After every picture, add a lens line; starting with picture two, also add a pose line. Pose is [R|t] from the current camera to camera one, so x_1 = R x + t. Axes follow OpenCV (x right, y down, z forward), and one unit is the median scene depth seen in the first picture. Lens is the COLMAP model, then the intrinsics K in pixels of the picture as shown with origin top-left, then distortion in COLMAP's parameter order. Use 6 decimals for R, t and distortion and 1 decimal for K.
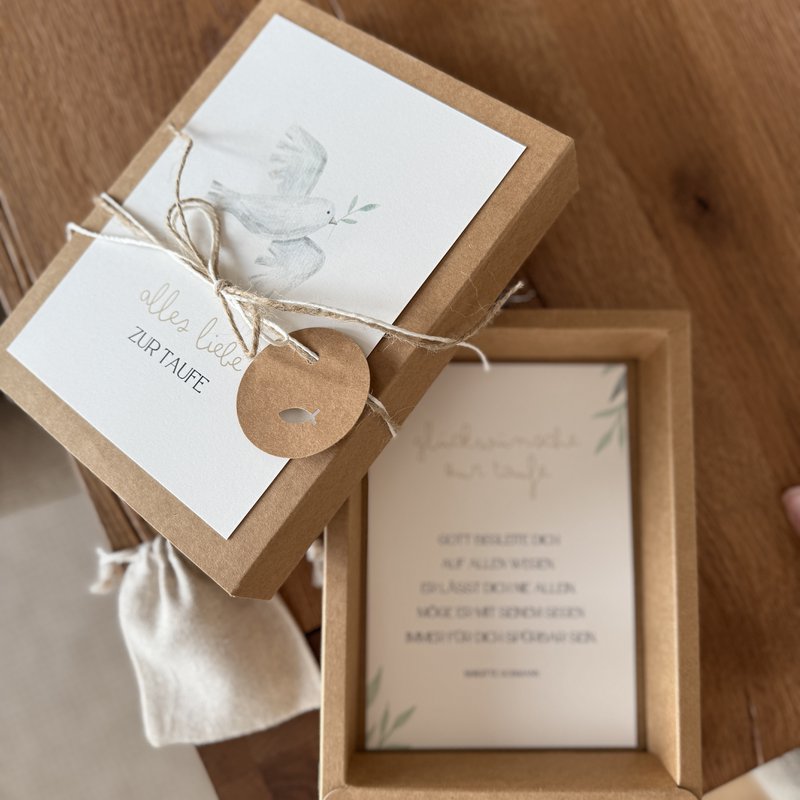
lens RADIAL K [[763.1, 0, 400.9], [0, 763.1, 380.5], [0, 0, 1]] dist [0.162038, -0.406428]
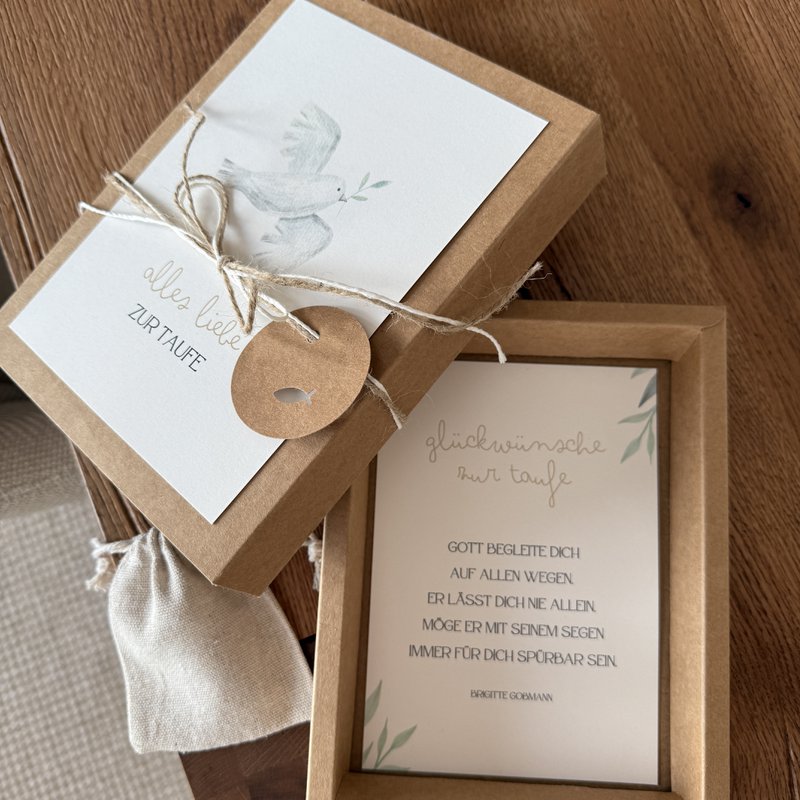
lens RADIAL K [[763.1, 0, 400.9], [0, 763.1, 380.5], [0, 0, 1]] dist [0.162038, -0.406428]
pose [[0.997541, 0.032741, -0.061964, 0.049025], [-0.035941, 0.998039, -0.051257, 0.063471], [0.060164, 0.053358, 0.996761, 0.062632]]
